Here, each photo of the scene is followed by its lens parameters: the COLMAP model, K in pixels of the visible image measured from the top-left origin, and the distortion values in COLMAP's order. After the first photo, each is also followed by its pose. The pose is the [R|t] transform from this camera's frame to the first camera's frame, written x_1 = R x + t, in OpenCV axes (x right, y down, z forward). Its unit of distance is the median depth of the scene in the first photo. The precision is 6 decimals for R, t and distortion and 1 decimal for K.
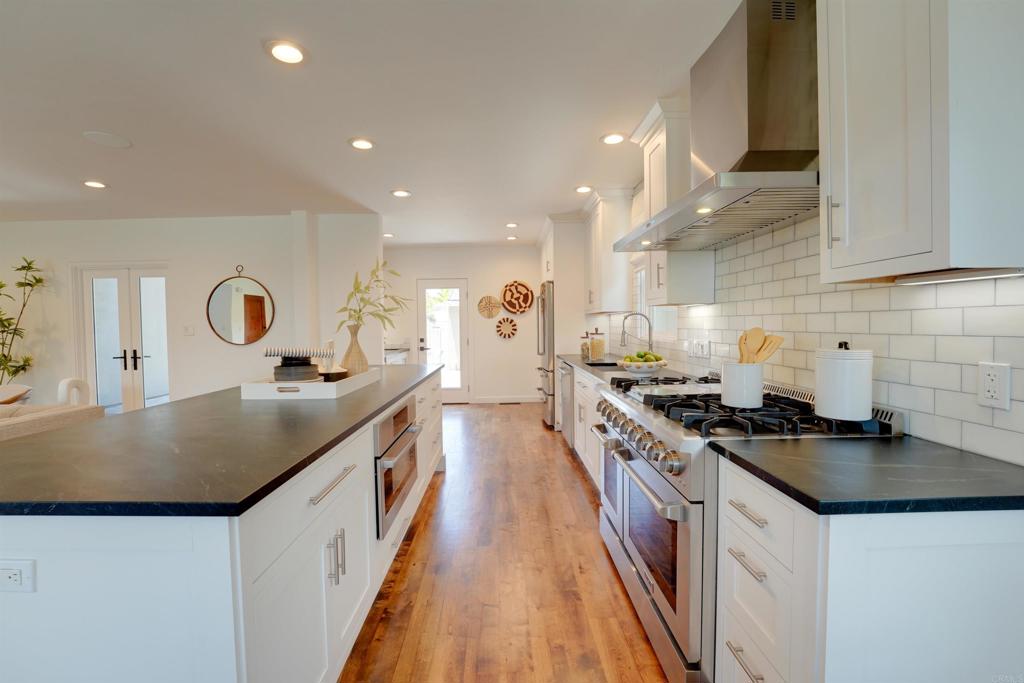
lens RADIAL K [[425.2, 0, 507.2], [0, 425.2, 339.7], [0, 0, 1]] dist [-0.025305, 0.000080]
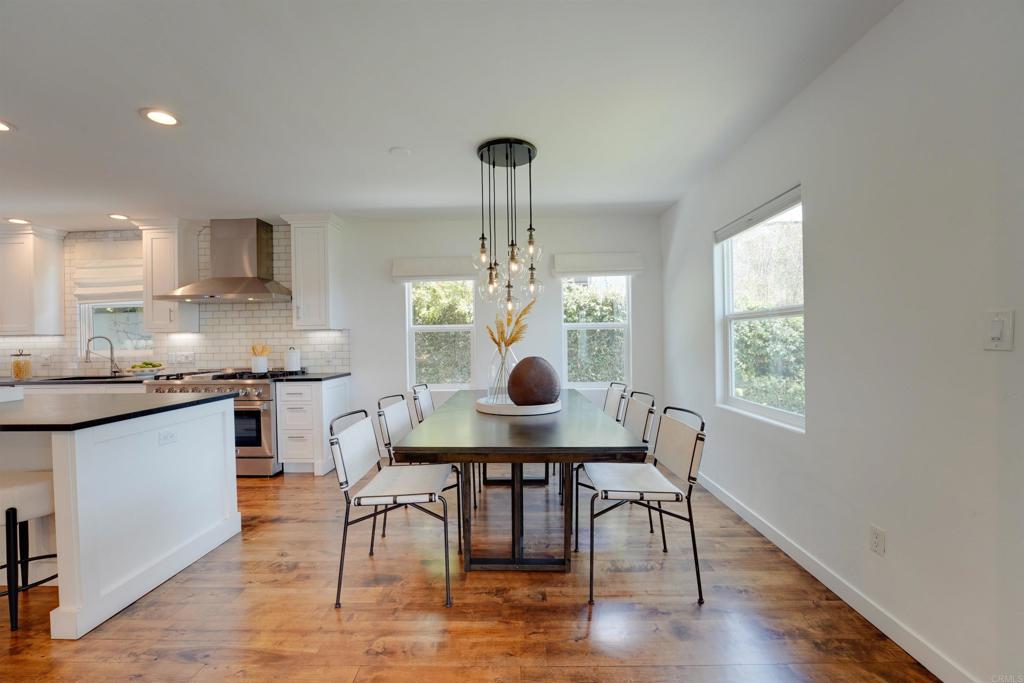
lens RADIAL K [[429.5, 0, 512.0], [0, 429.5, 341.5], [0, 0, 1]] dist [-0.022122, 0.004221]
pose [[0.035355, 0.007183, 0.999349, -0.661718], [0.052056, 0.998603, -0.009020, 0.021191], [-0.998018, 0.052341, 0.034931, -0.219016]]
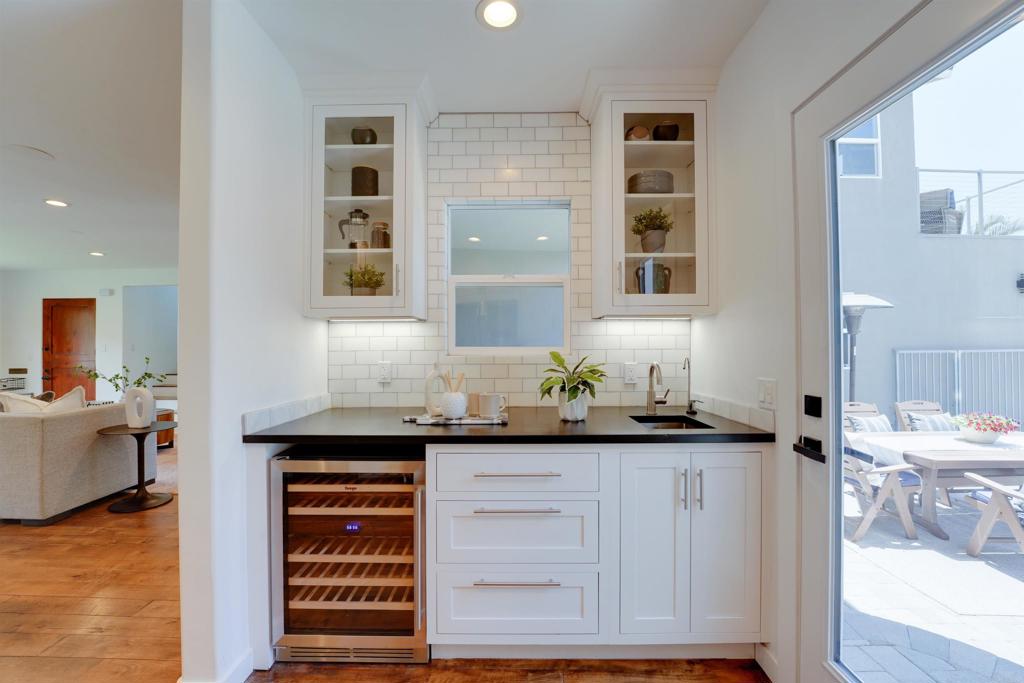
lens RADIAL K [[425.2, 0, 507.2], [0, 425.2, 339.7], [0, 0, 1]] dist [-0.025305, 0.000080]
pose [[-0.030574, -0.001205, -0.999532, 0.003986], [-0.030335, 0.999540, -0.000277, -0.035406], [0.999072, 0.030312, -0.030596, 1.176913]]
